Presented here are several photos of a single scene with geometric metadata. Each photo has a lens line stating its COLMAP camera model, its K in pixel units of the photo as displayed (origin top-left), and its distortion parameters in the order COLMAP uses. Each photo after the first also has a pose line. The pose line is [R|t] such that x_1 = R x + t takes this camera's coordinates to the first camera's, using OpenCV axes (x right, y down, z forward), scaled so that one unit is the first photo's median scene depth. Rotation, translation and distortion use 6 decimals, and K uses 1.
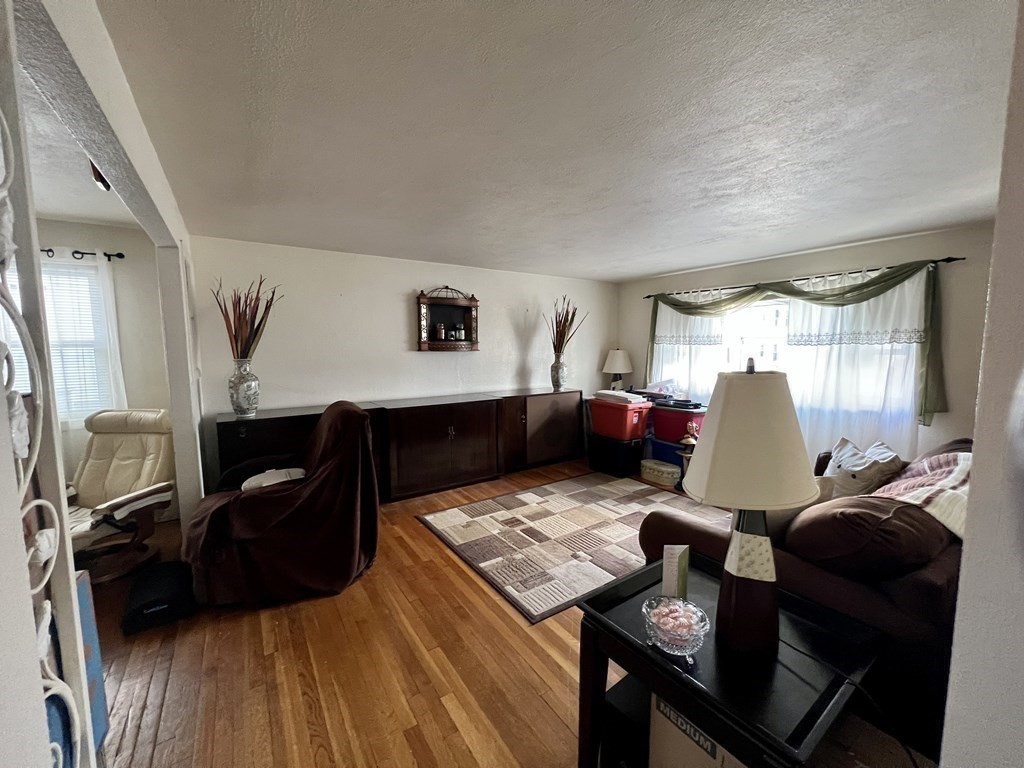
lens RADIAL K [[405.7, 0, 512.0], [0, 405.7, 384.0], [0, 0, 1]] dist [-0.001017, -0.000052]
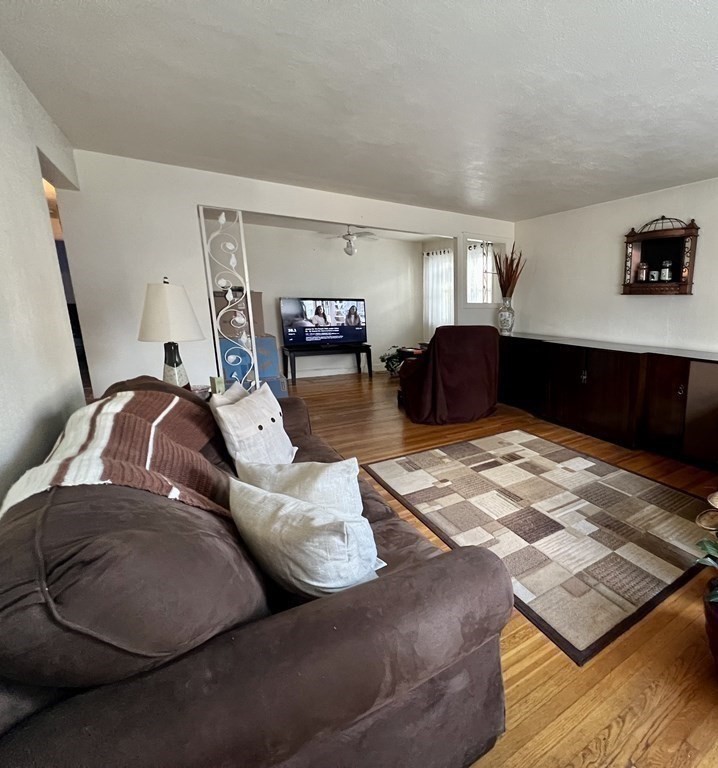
lens RADIAL K [[411.5, 0, 513.6], [0, 411.5, 384.7], [0, 0, 1]] dist [0.002120, 0.000124]
pose [[0.086080, 0.203811, -0.975219, 0.839384], [-0.110685, 0.974749, 0.193943, -0.037250], [0.990121, 0.091248, 0.106465, 0.744025]]
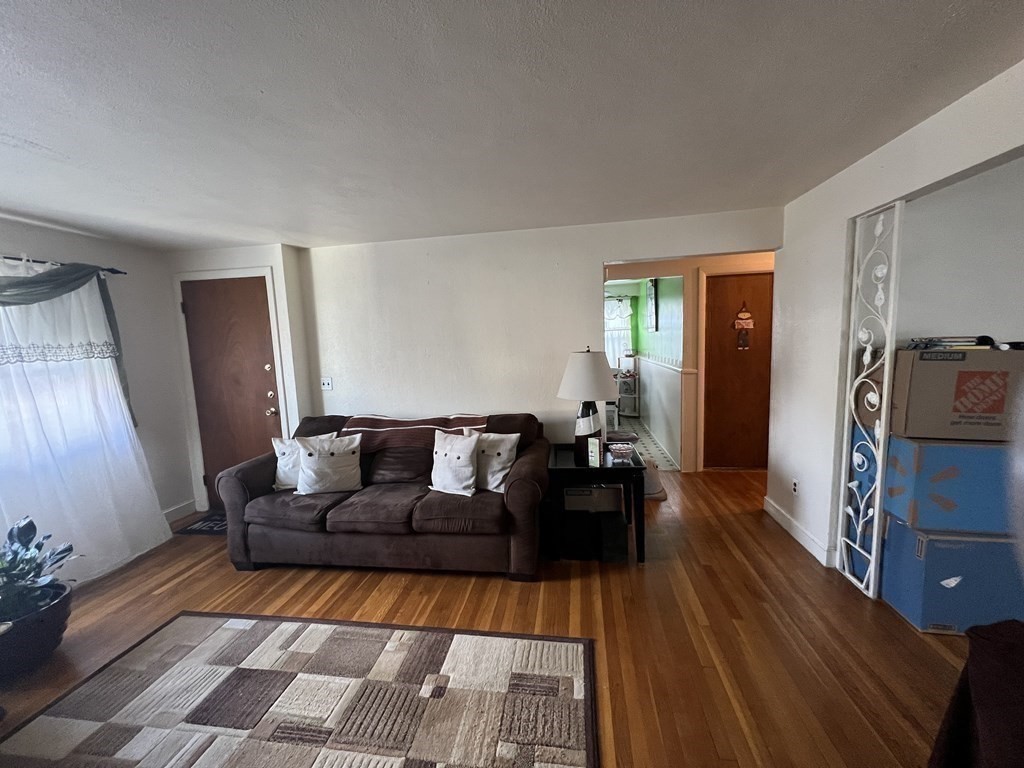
lens RADIAL K [[405.7, 0, 512.0], [0, 405.7, 384.0], [0, 0, 1]] dist [-0.001017, -0.000052]
pose [[-0.731854, -0.037256, 0.680442, -0.232353], [0.105868, 0.980165, 0.167535, -0.088028], [-0.673187, 0.194648, -0.713394, 0.907350]]
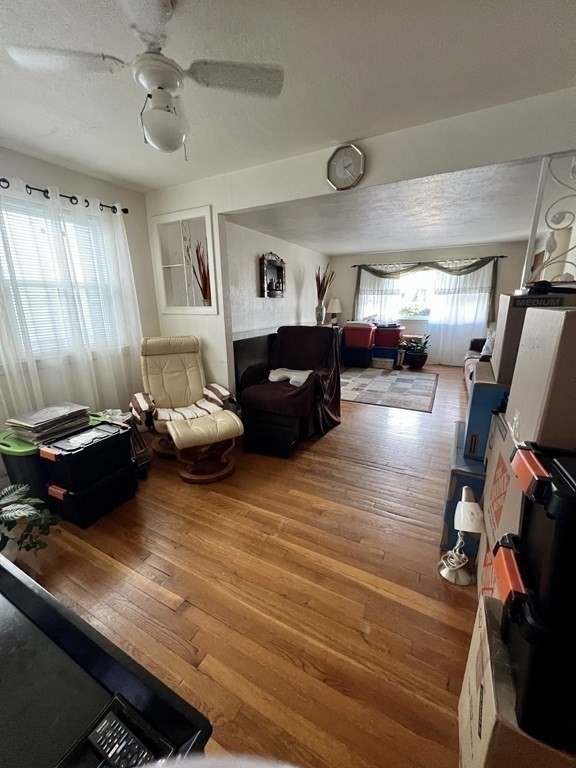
lens RADIAL K [[304.3, 0, 288.0], [0, 304.3, 384.0], [0, 0, 1]] dist [-0.001017, -0.000052]
pose [[0.882746, -0.125845, 0.452684, -0.780572], [0.049462, 0.983000, 0.176820, 0.043814], [-0.467240, -0.133697, 0.873963, -0.065452]]
